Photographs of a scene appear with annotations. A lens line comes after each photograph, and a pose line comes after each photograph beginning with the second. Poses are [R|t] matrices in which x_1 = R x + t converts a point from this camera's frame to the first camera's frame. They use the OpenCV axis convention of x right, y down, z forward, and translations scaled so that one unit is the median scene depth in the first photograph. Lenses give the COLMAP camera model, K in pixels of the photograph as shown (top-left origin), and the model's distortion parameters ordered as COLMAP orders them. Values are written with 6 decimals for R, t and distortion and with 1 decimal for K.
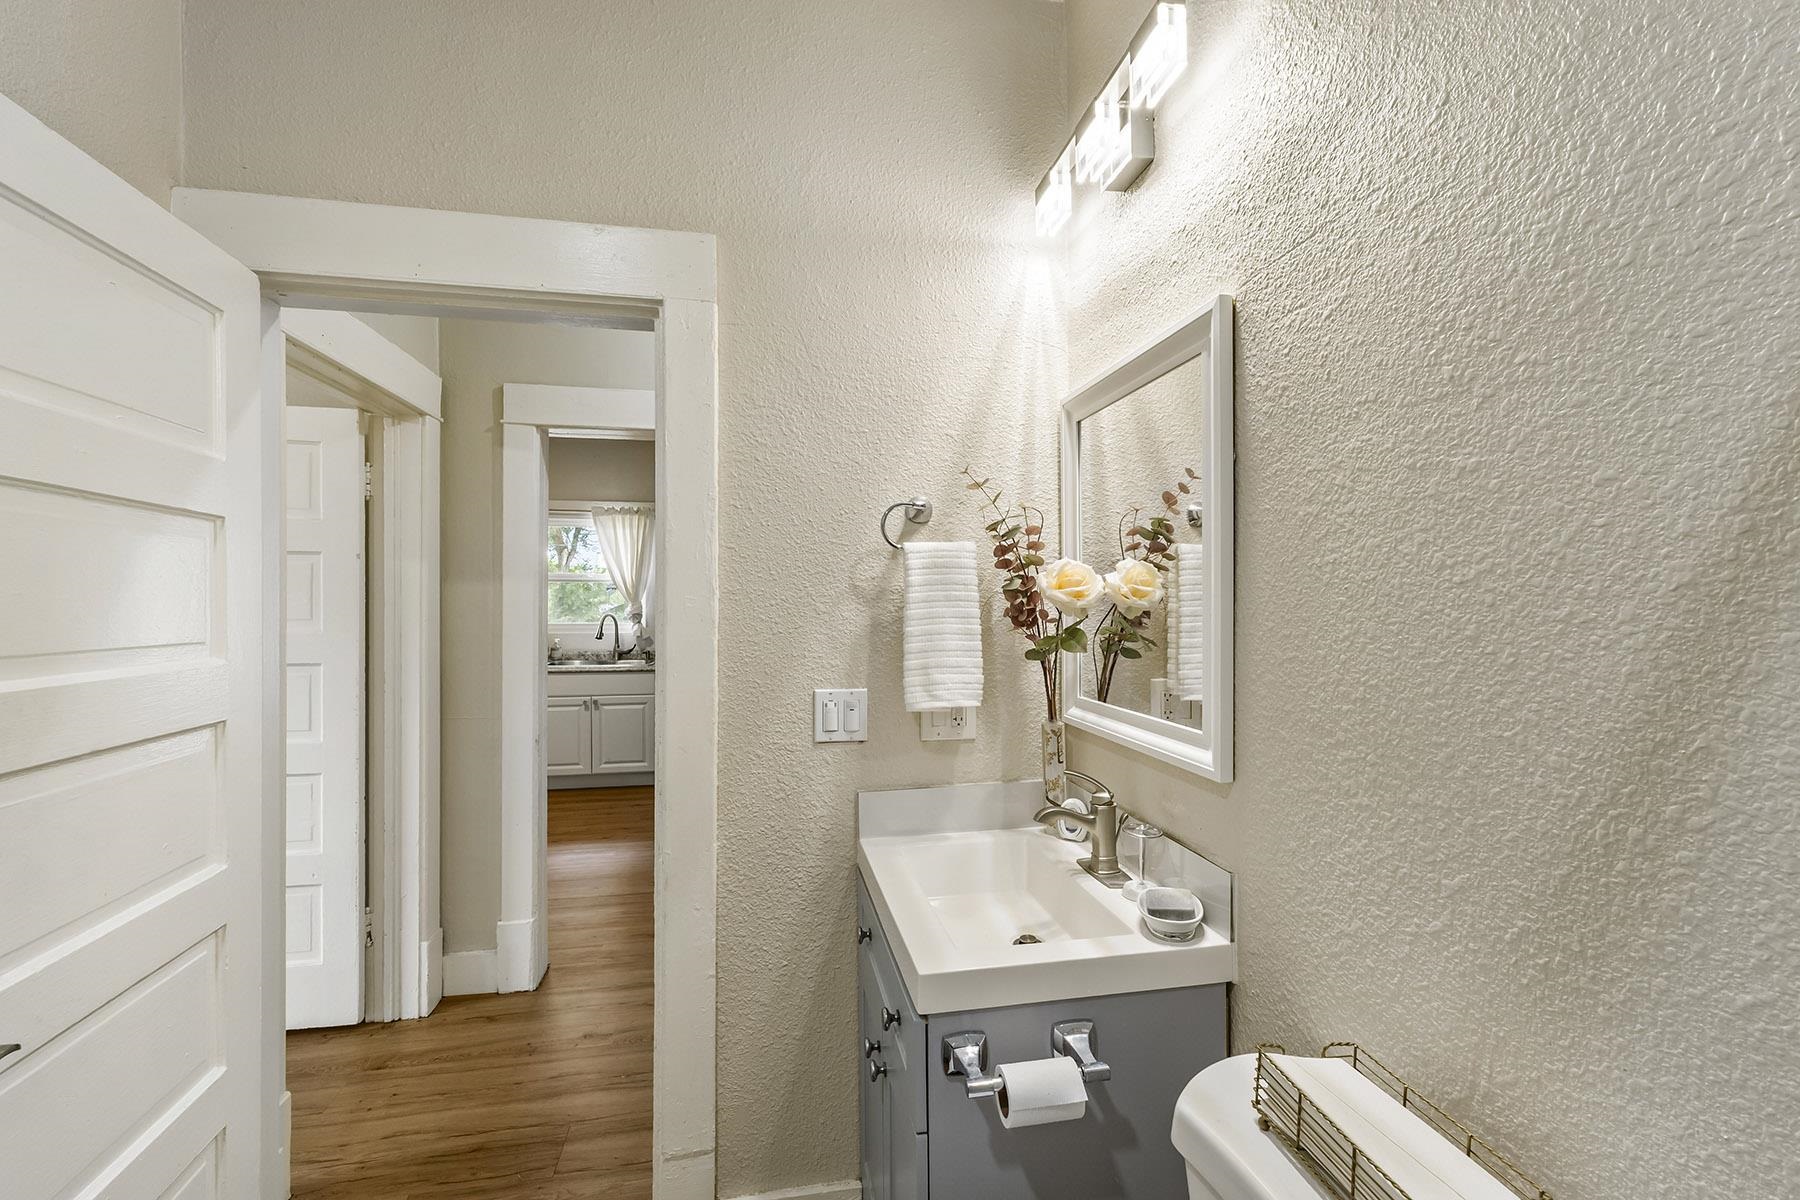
lens RADIAL K [[754.1, 0, 889.4], [0, 754.1, 596.8], [0, 0, 1]] dist [0.002064, 0.000033]
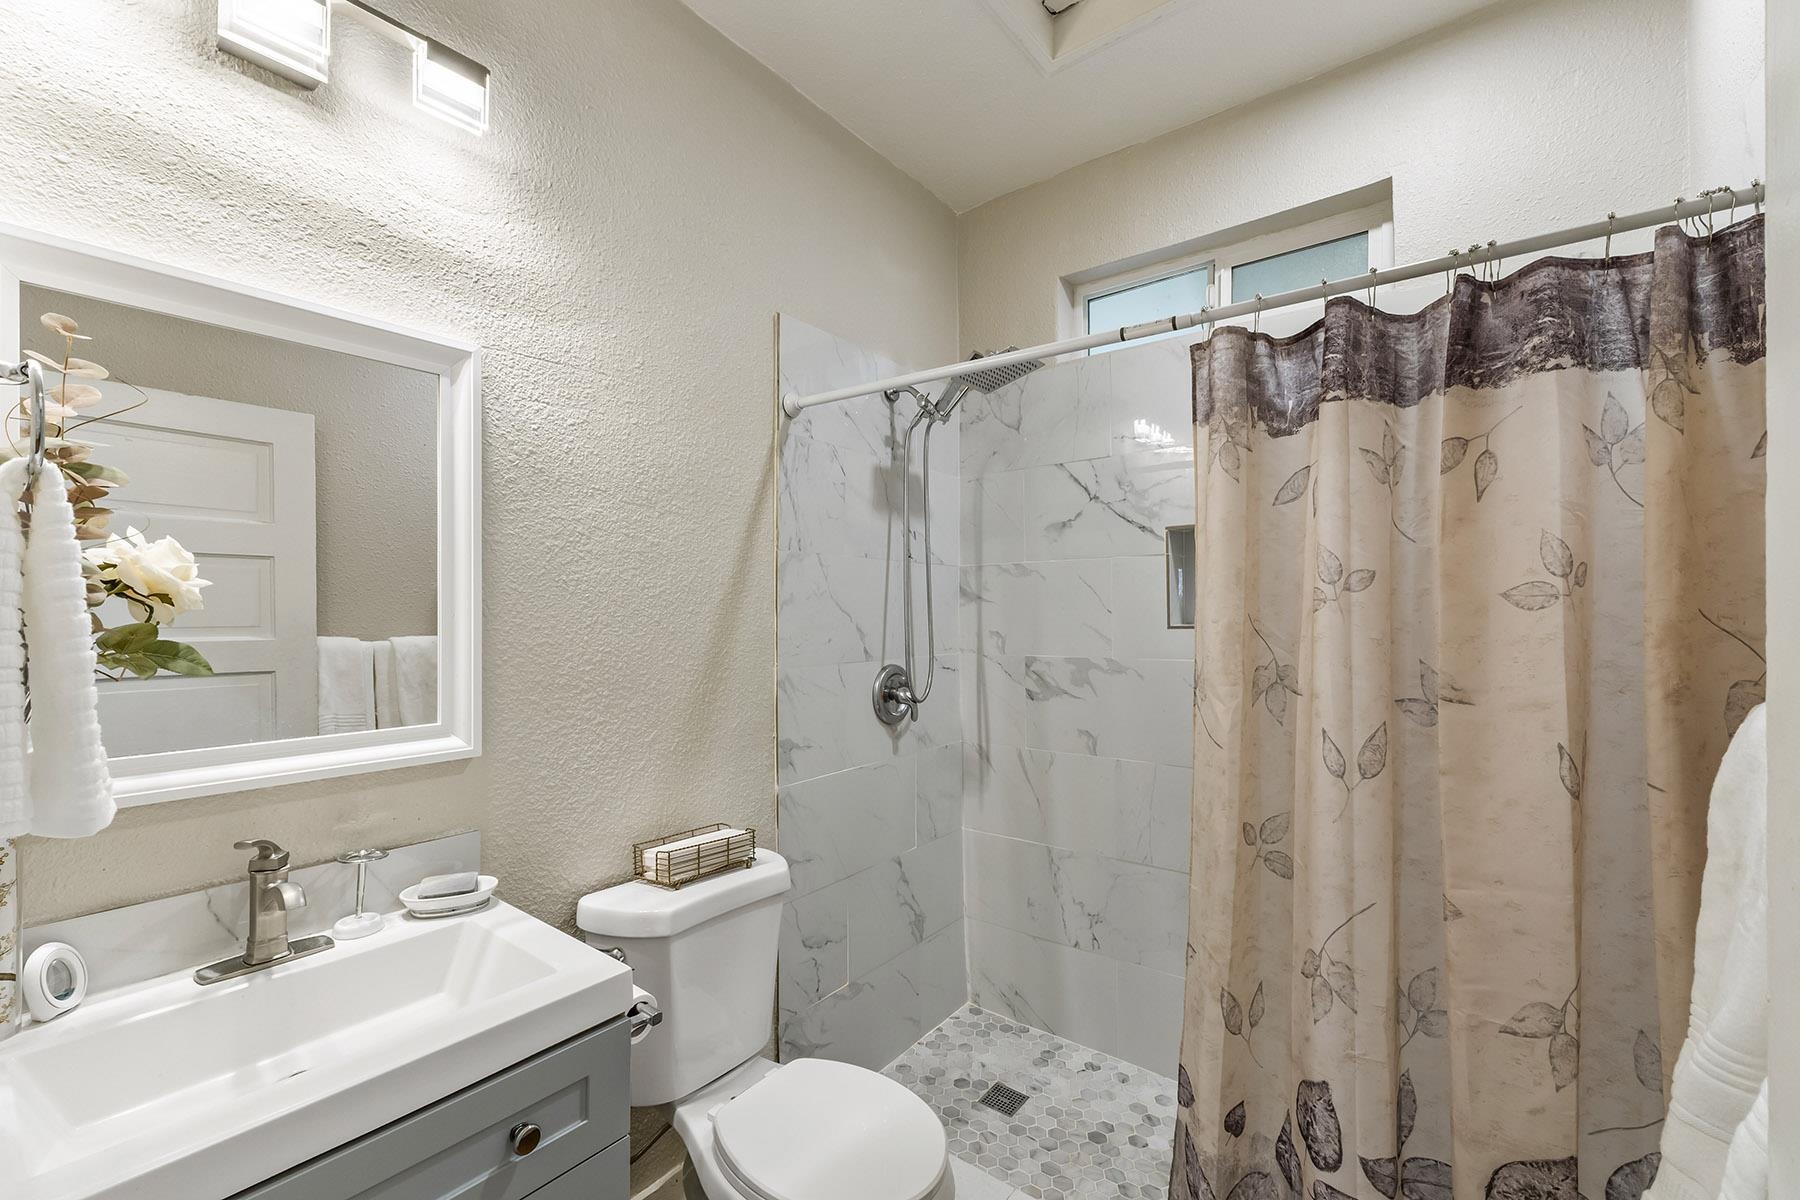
lens RADIAL K [[754.1, 0, 889.4], [0, 754.1, 596.8], [0, 0, 1]] dist [0.002064, 0.000033]
pose [[-0.656778, 0.026858, 0.753605, -1.057708], [0.004362, 0.999484, -0.031820, 0.044731], [-0.754071, -0.017611, -0.656557, 1.551652]]
